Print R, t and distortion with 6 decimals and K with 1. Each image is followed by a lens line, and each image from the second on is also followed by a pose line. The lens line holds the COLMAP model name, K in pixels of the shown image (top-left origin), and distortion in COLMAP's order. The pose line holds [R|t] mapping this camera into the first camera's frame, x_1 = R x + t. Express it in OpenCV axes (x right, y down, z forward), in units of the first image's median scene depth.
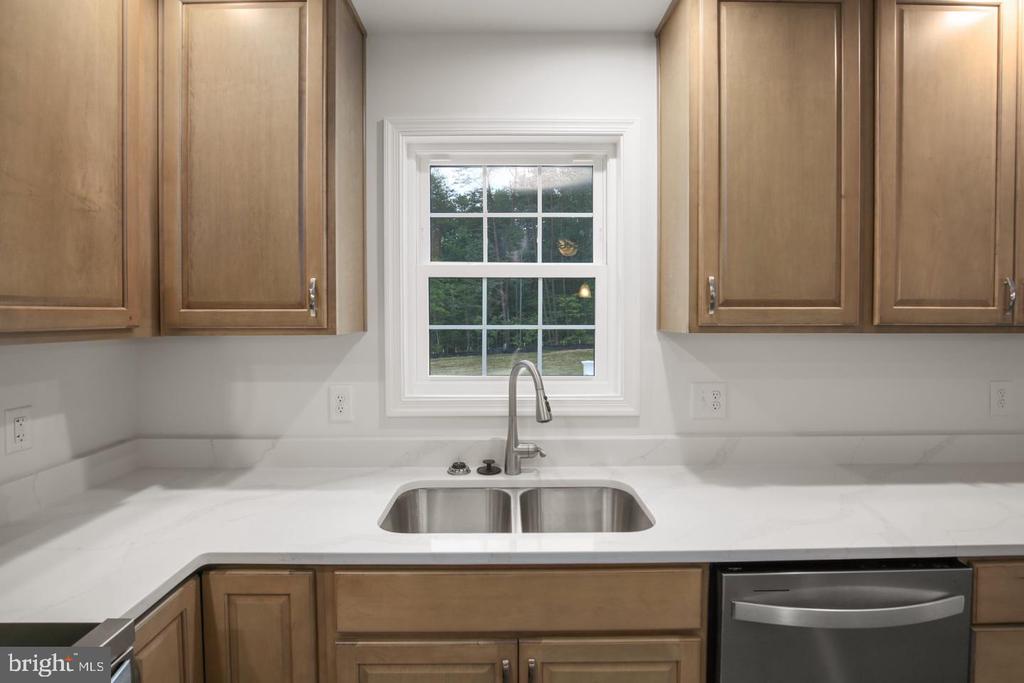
lens RADIAL K [[482.2, 0, 511.9], [0, 482.2, 327.2], [0, 0, 1]] dist [-0.035179, 0.006649]
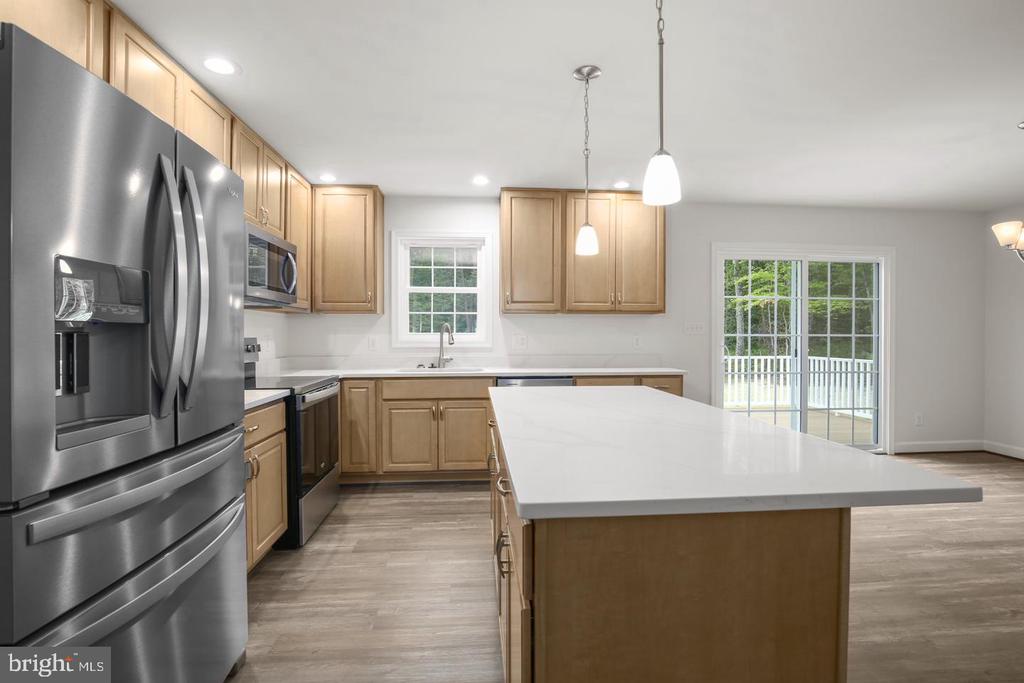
lens RADIAL K [[482.2, 0, 513.5], [0, 482.2, 336.6], [0, 0, 1]] dist [-0.035179, 0.006649]
pose [[0.997867, 0.001227, 0.065273, 0.218523], [-0.000194, 0.999875, -0.015832, 0.174377], [-0.065284, 0.015786, 0.997742, -1.632140]]
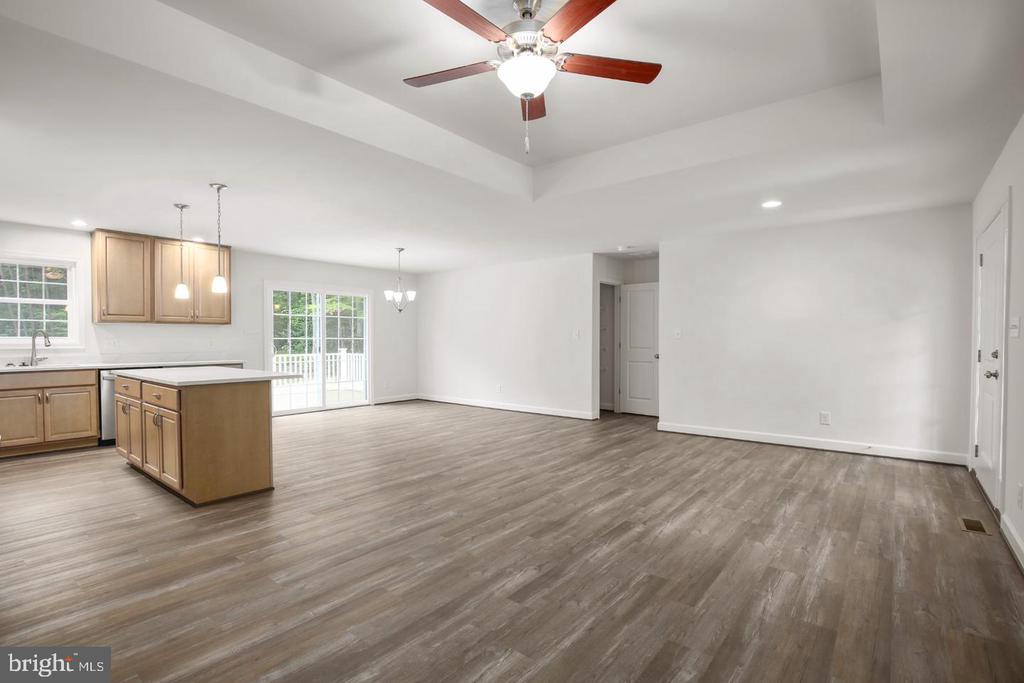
lens RADIAL K [[482.2, 0, 514.0], [0, 482.2, 350.2], [0, 0, 1]] dist [-0.035179, 0.006649]
pose [[0.631031, -0.017987, 0.775549, -0.398383], [0.013844, 0.999833, 0.011924, 0.207082], [-0.775634, 0.003212, 0.631175, -3.451225]]
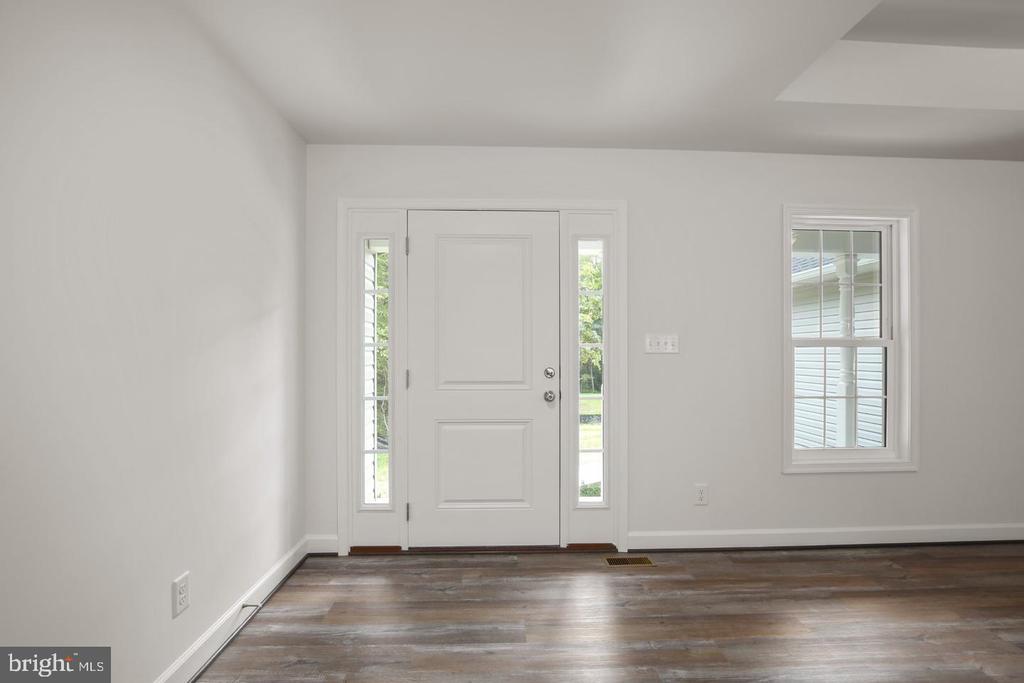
lens RADIAL K [[482.2, 0, 509.0], [0, 482.2, 350.2], [0, 0, 1]] dist [-0.035179, 0.006649]
pose [[-0.999526, 0.001795, -0.030721, 2.595096], [0.001368, 0.999902, 0.013919, 0.170091], [0.030743, 0.013871, -0.999431, -2.035049]]
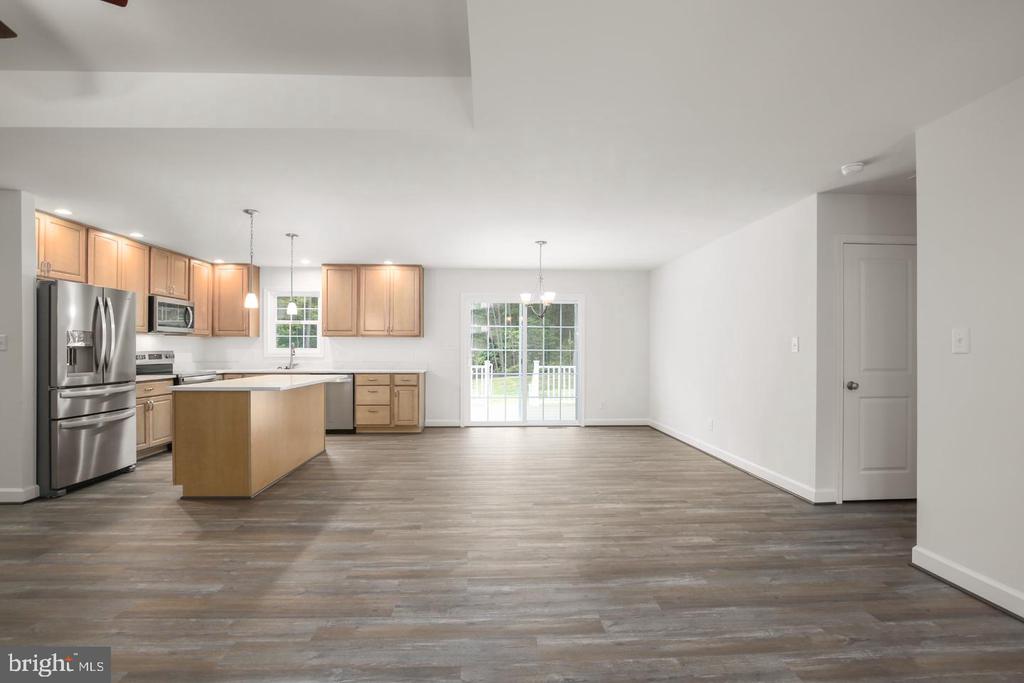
lens RADIAL K [[482.2, 0, 513.8], [0, 482.2, 349.5], [0, 0, 1]] dist [-0.035179, 0.006649]
pose [[0.998727, 0.003735, 0.050298, 1.811297], [-0.002779, 0.999814, -0.019067, 0.201742], [-0.050360, 0.018903, 0.998552, -3.485236]]
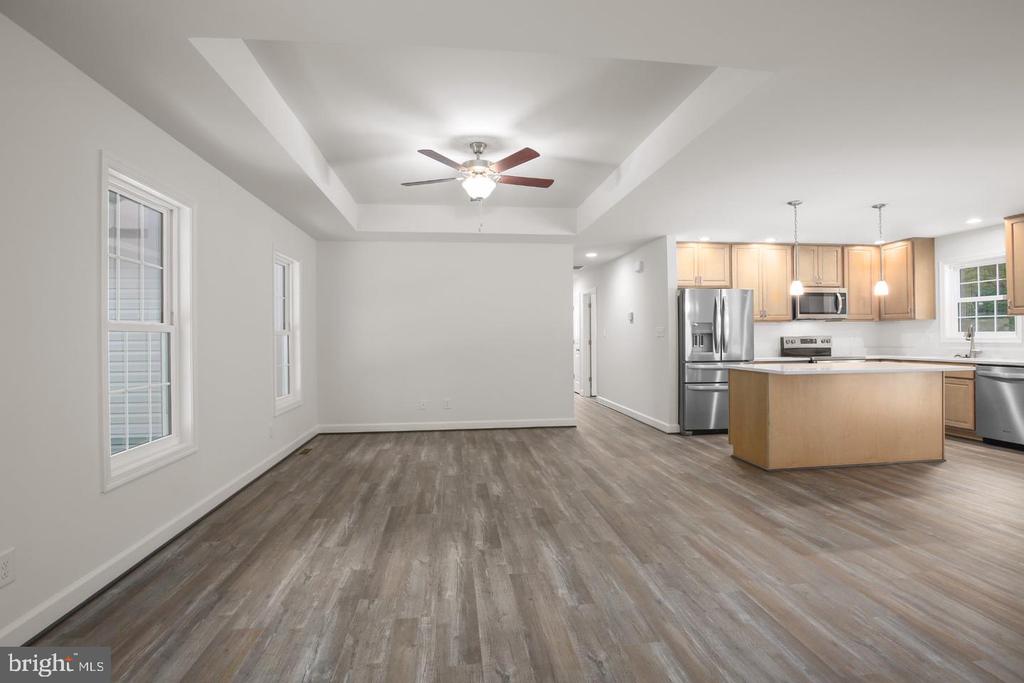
lens RADIAL K [[482.2, 0, 505.9], [0, 482.2, 338.8], [0, 0, 1]] dist [-0.035179, 0.006649]
pose [[0.111401, 0.003664, -0.993769, 3.014101], [-0.010509, 0.999942, 0.002509, 0.190379], [0.993720, 0.010164, 0.111433, -2.760807]]
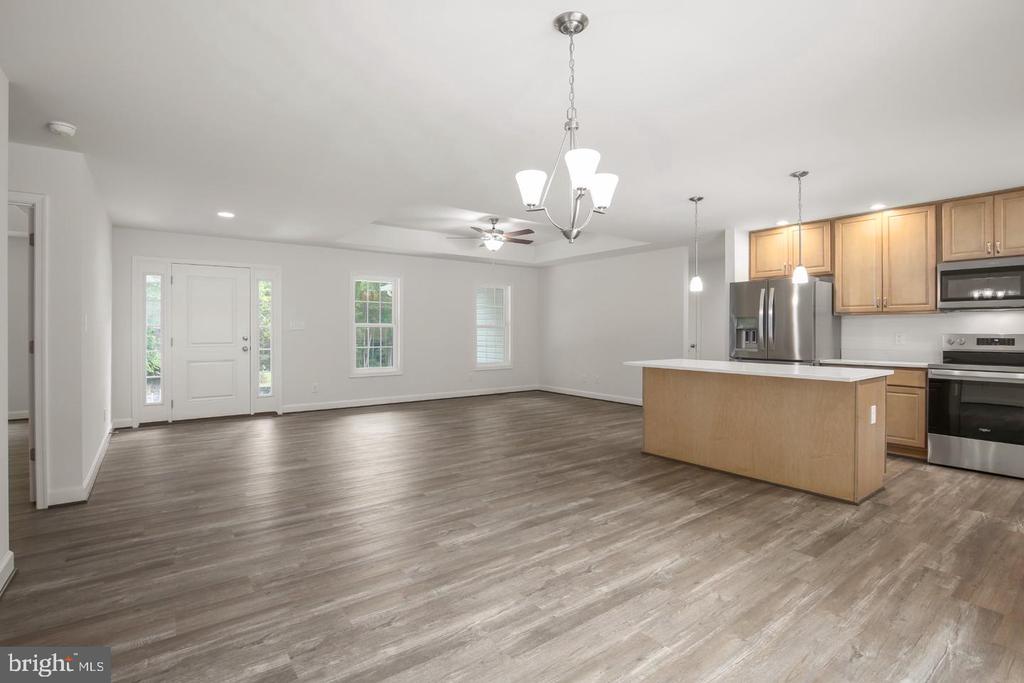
lens RADIAL K [[482.2, 0, 511.8], [0, 482.2, 332.9], [0, 0, 1]] dist [-0.035179, 0.006649]
pose [[-0.803790, 0.005482, -0.594888, 2.975522], [-0.010120, 0.999687, 0.022887, 0.114134], [0.594827, 0.024416, -0.803483, 0.743868]]
